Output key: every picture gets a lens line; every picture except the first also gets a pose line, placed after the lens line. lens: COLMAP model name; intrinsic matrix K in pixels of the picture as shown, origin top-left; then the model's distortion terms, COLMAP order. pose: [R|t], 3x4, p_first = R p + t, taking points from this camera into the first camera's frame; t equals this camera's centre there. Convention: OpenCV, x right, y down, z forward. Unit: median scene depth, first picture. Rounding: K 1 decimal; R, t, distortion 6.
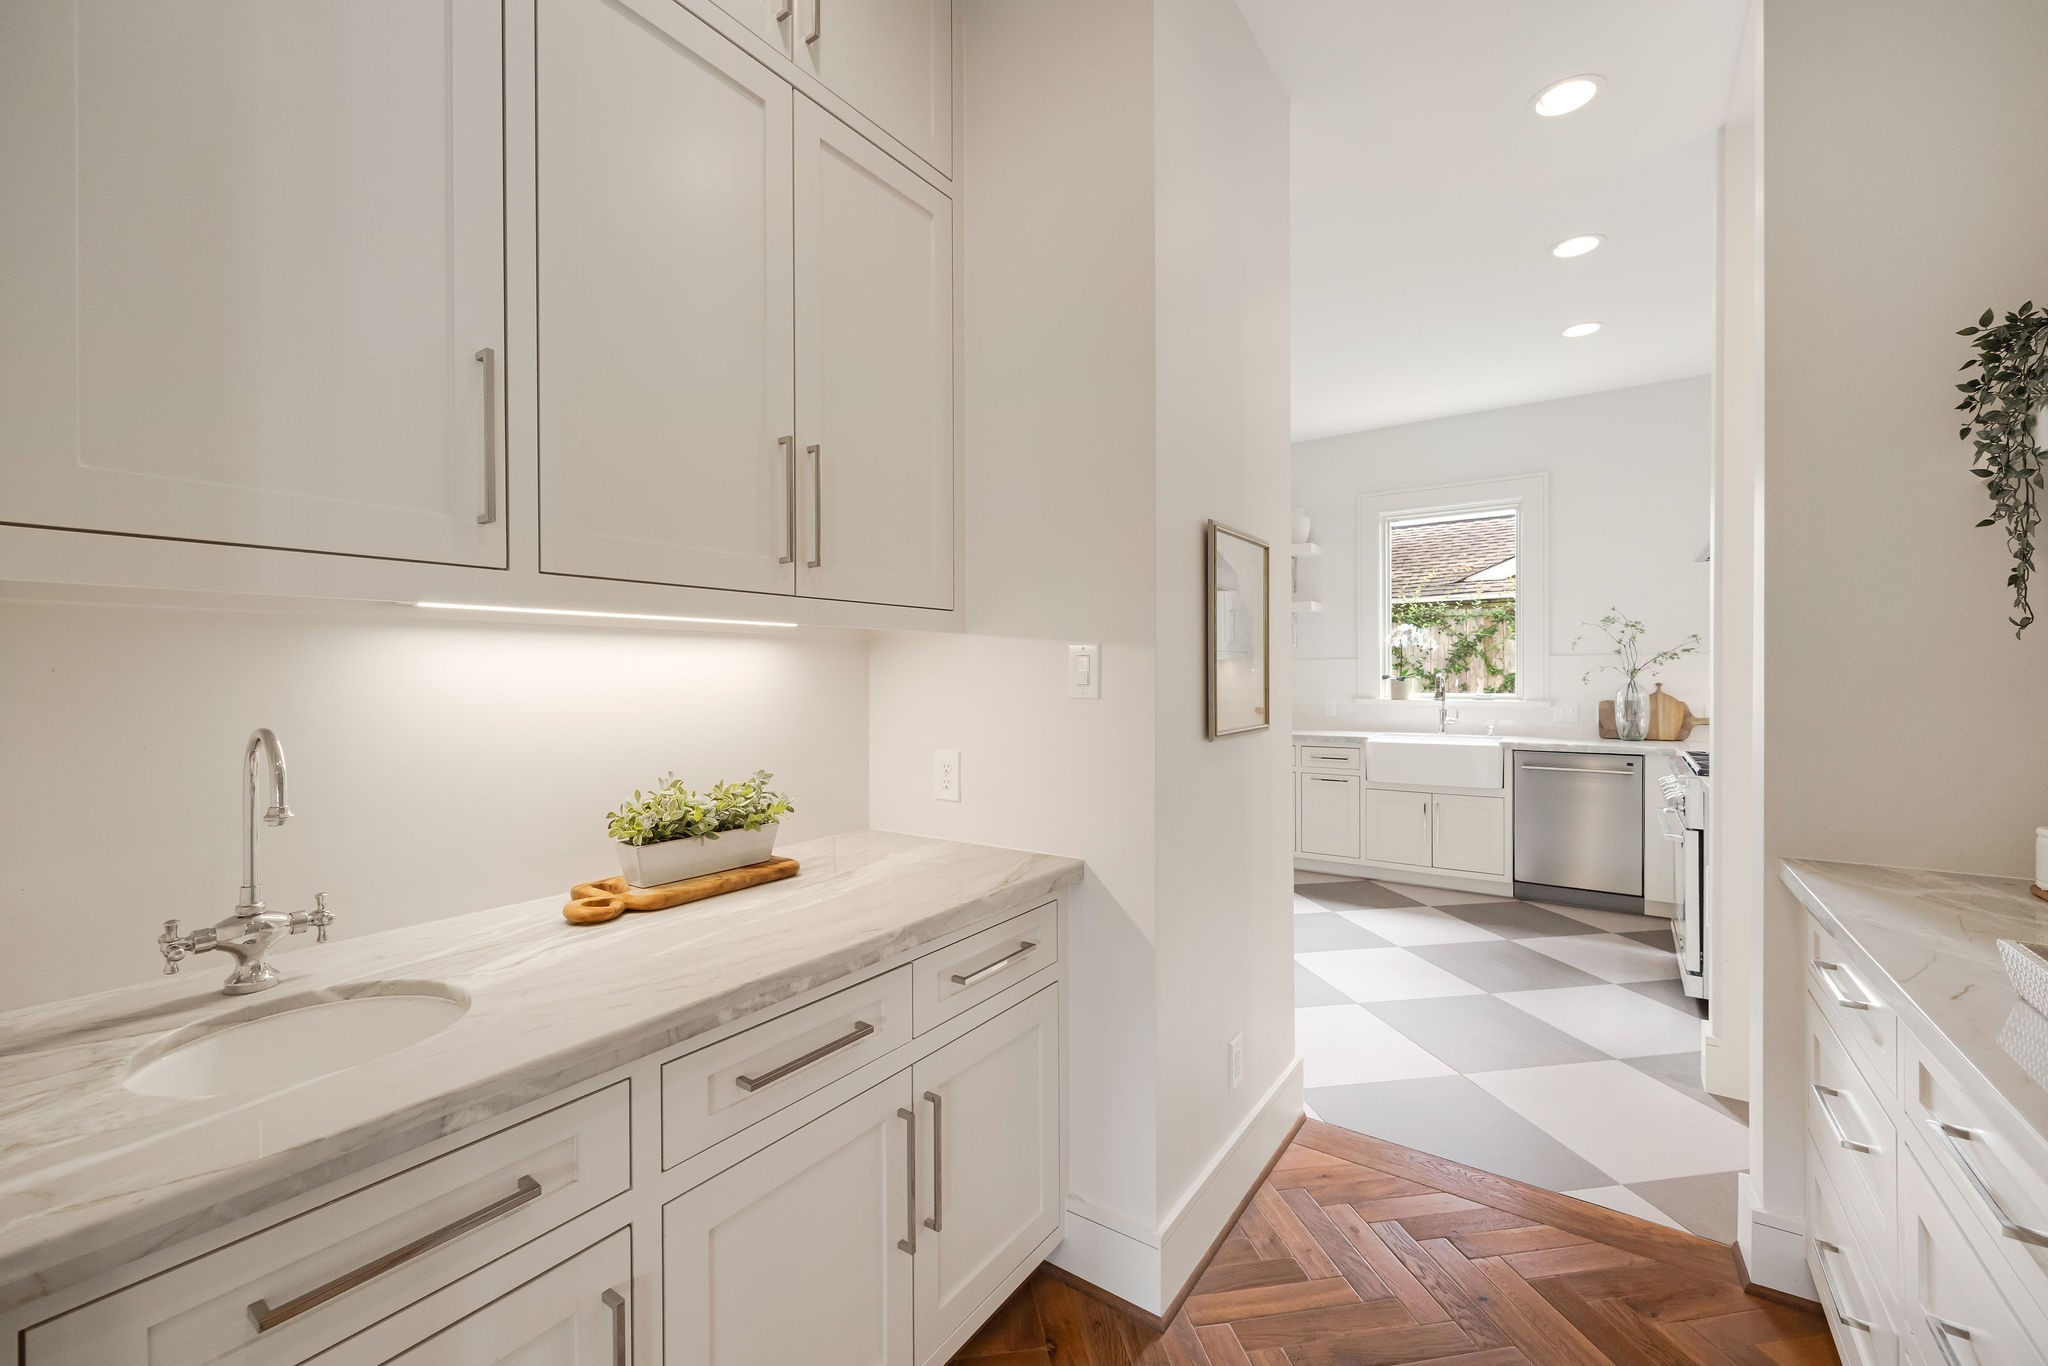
lens RADIAL K [[817.7, 0, 1023.3], [0, 817.7, 671.9], [0, 0, 1]] dist [0.003268, 0.000065]
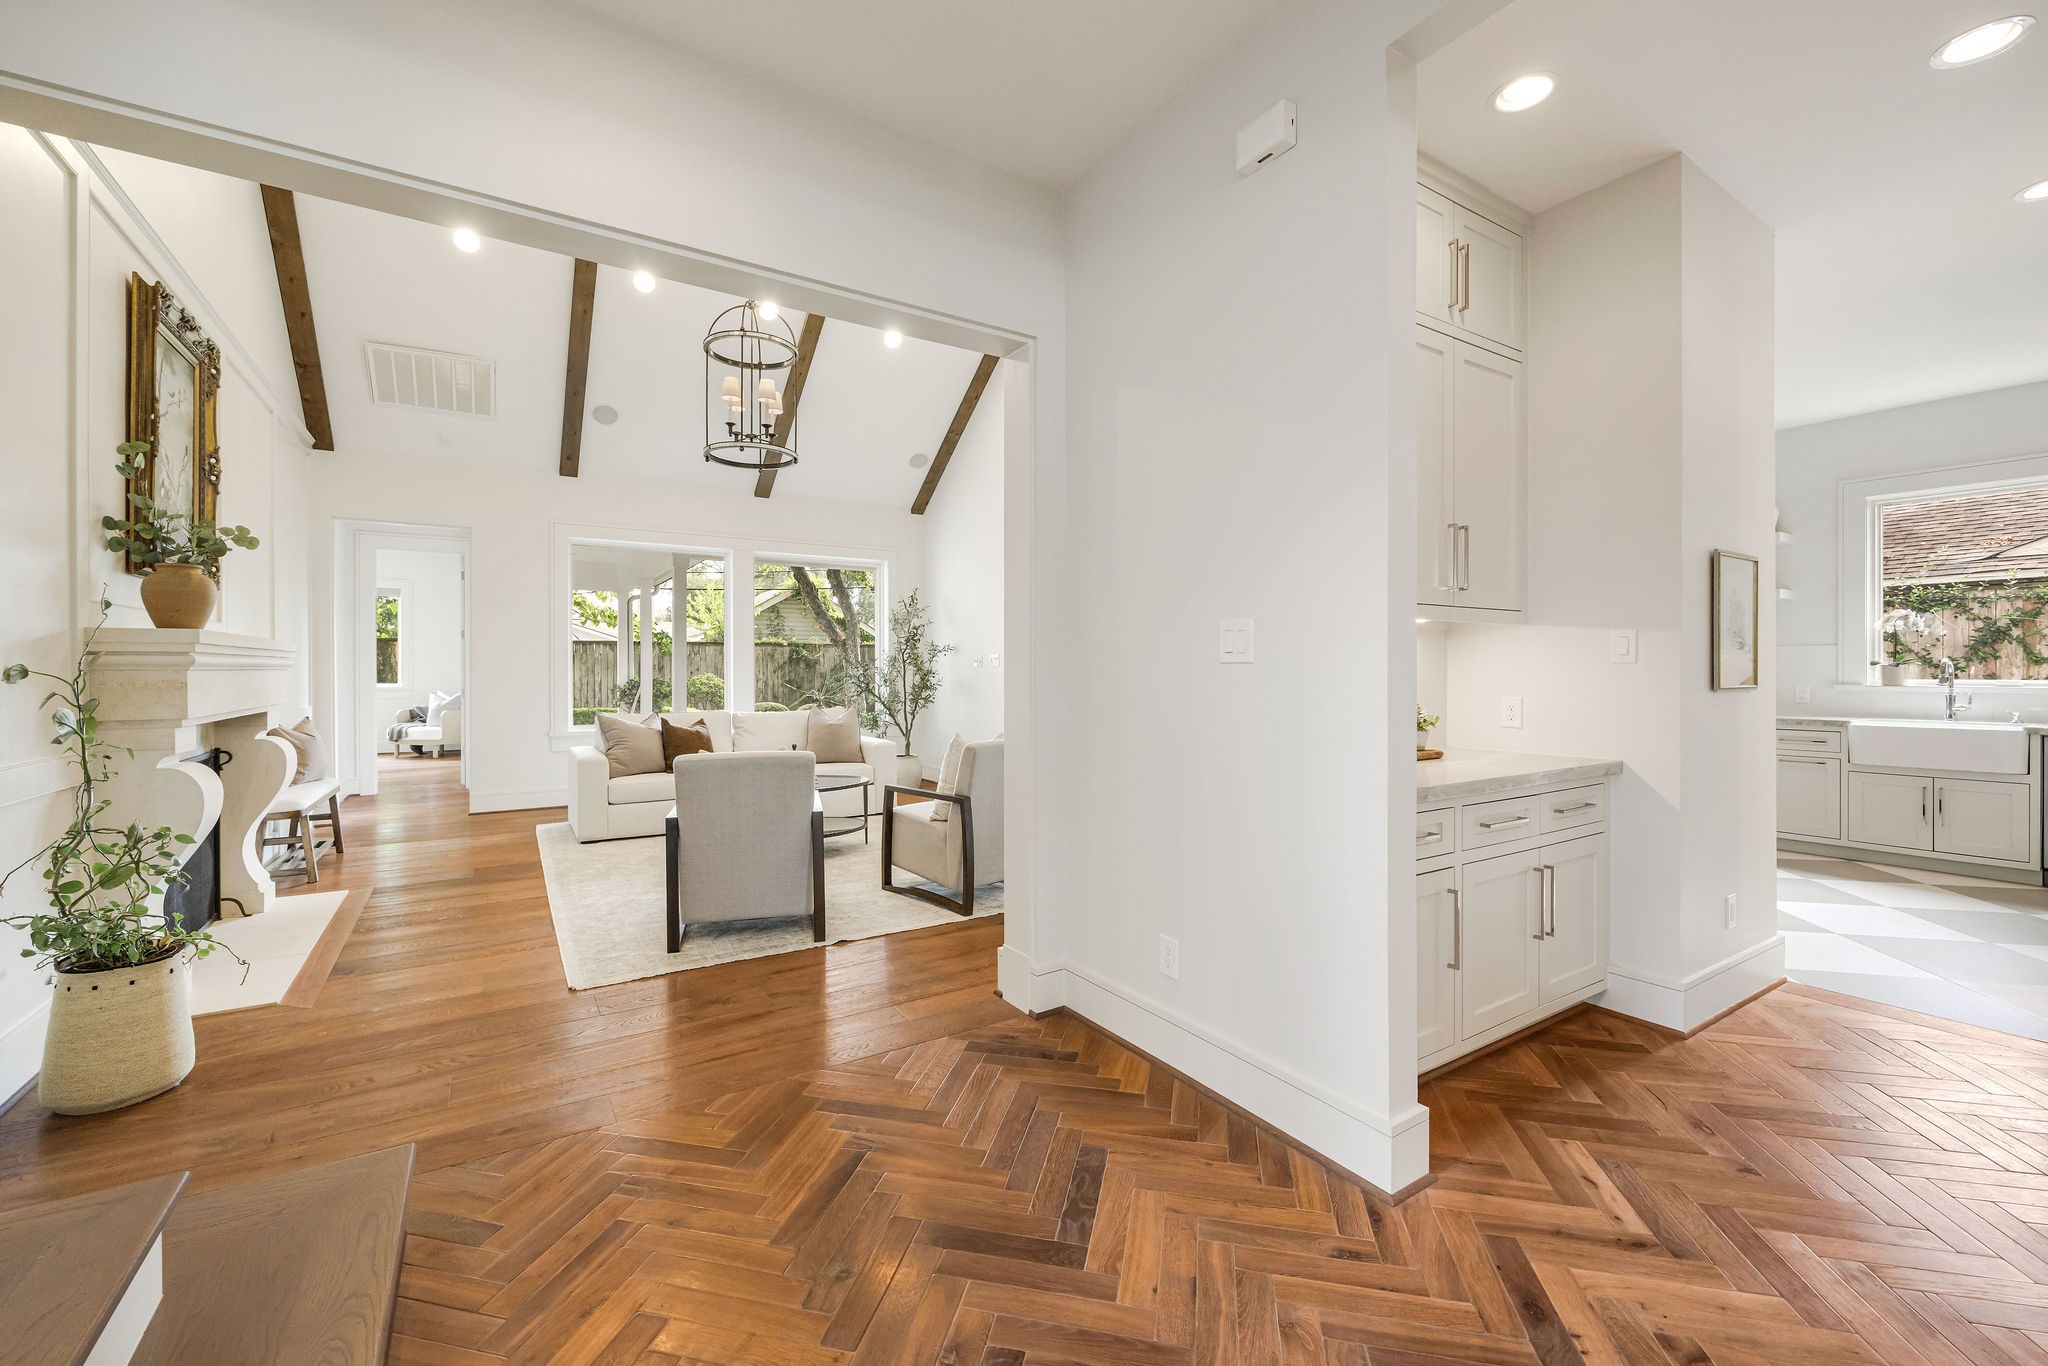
lens RADIAL K [[831.7, 0, 1022.3], [0, 831.7, 668.0], [0, 0, 1]] dist [-0.000543, -0.000330]
pose [[0.925579, 0.003645, -0.378538, -0.152321], [-0.003379, 0.999993, 0.001368, 0.016533], [0.378541, 0.000013, 0.925585, -0.373059]]
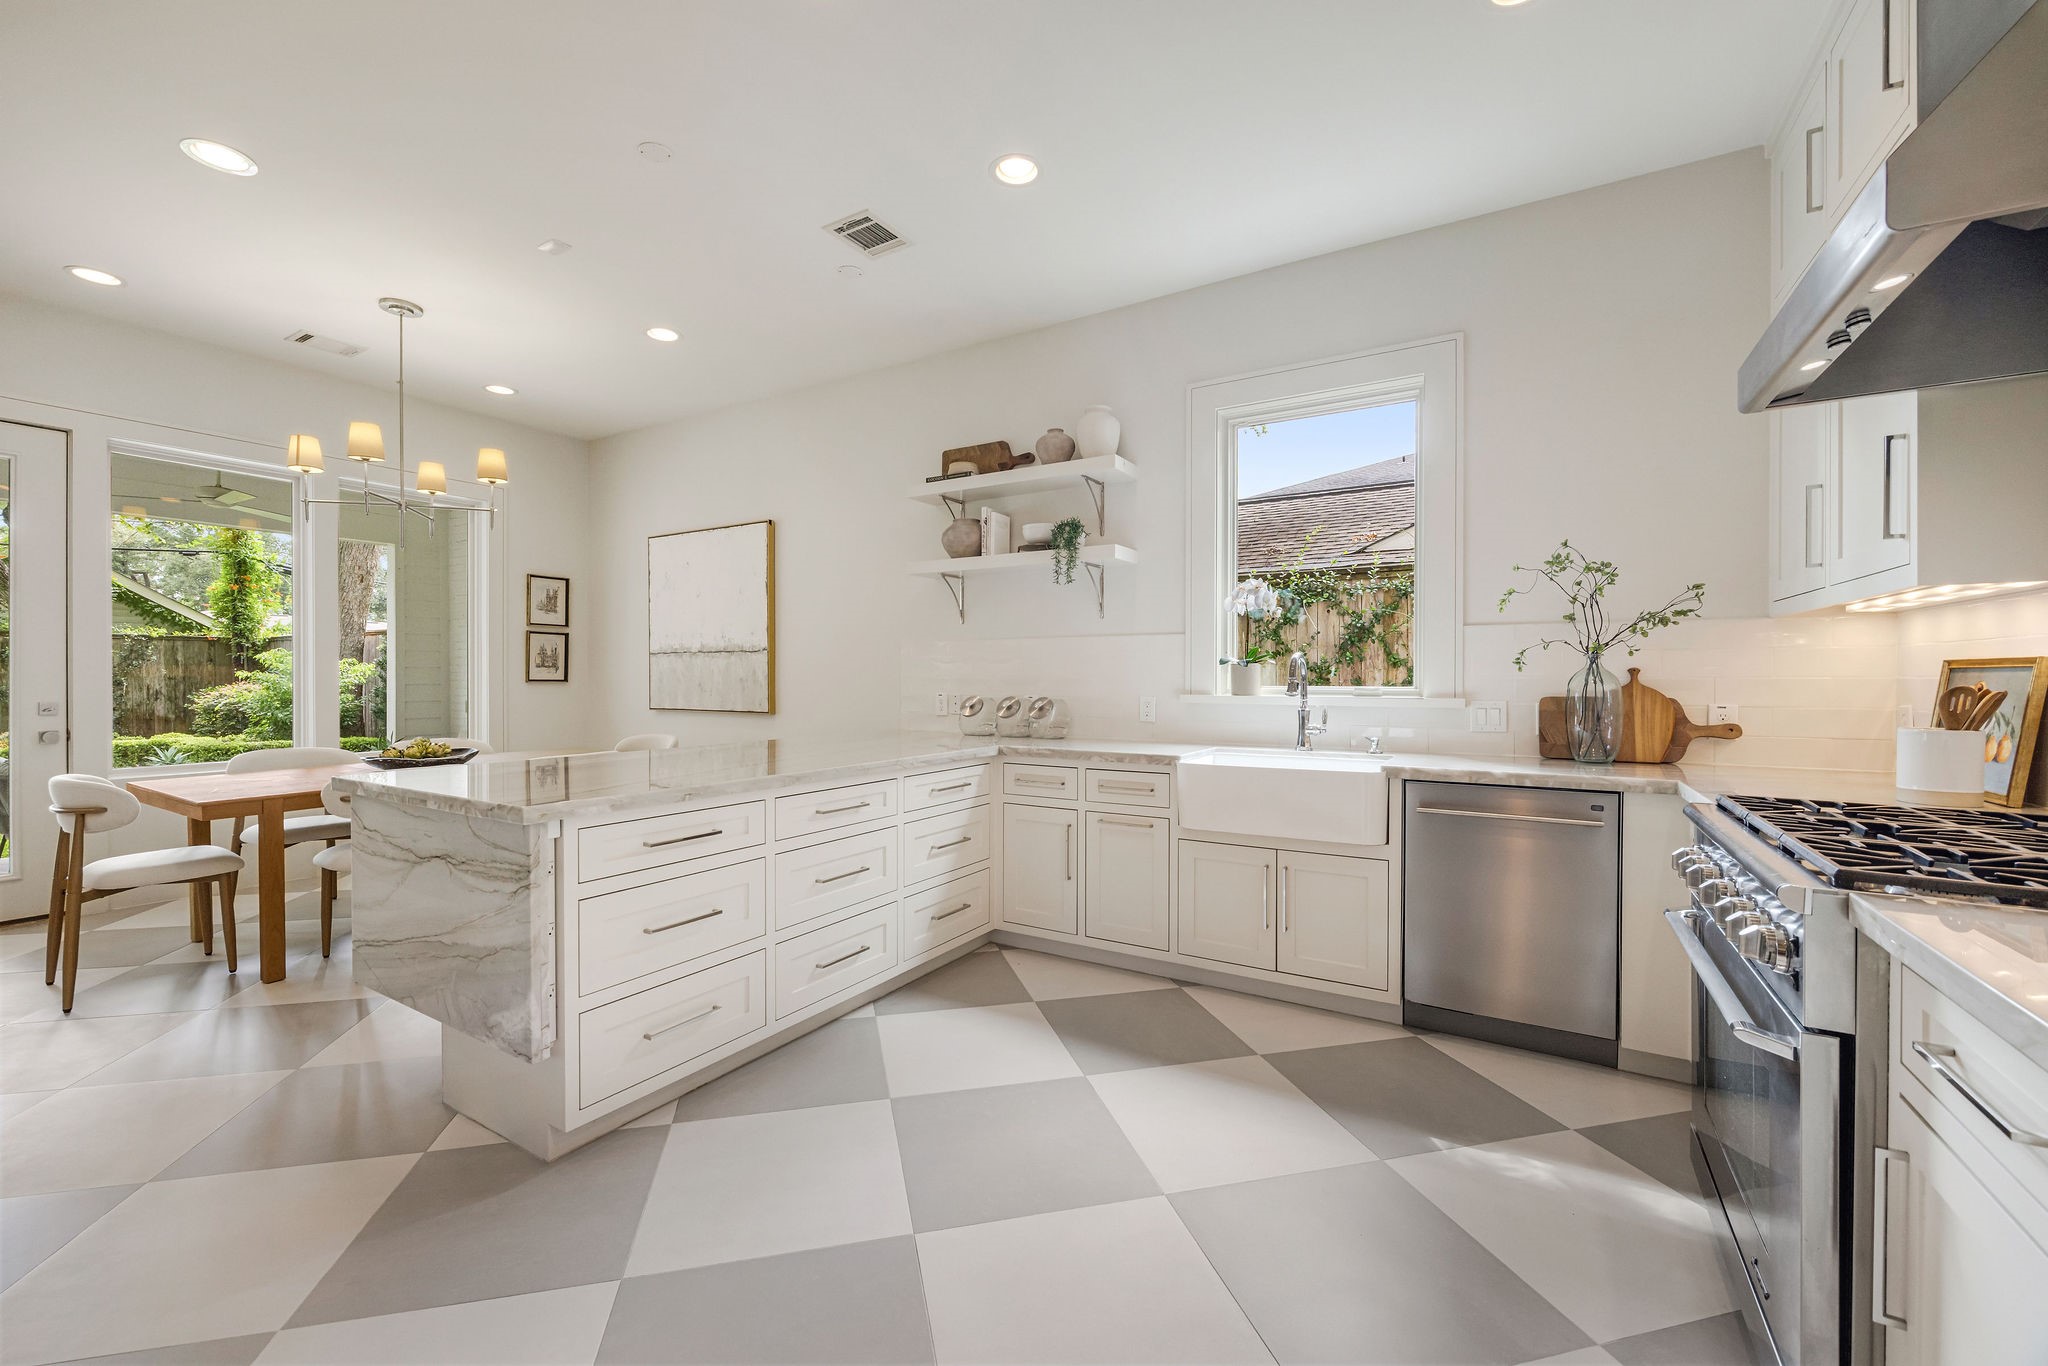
lens RADIAL K [[814.3, 0, 1027.5], [0, 814.3, 675.3], [0, 0, 1]] dist [-0.000509, 0.000015]
pose [[0.997119, 0.006691, 0.075560, 0.274377], [-0.006728, 0.999977, 0.000244, 0.021268], [-0.075556, -0.000751, 0.997141, 0.421647]]
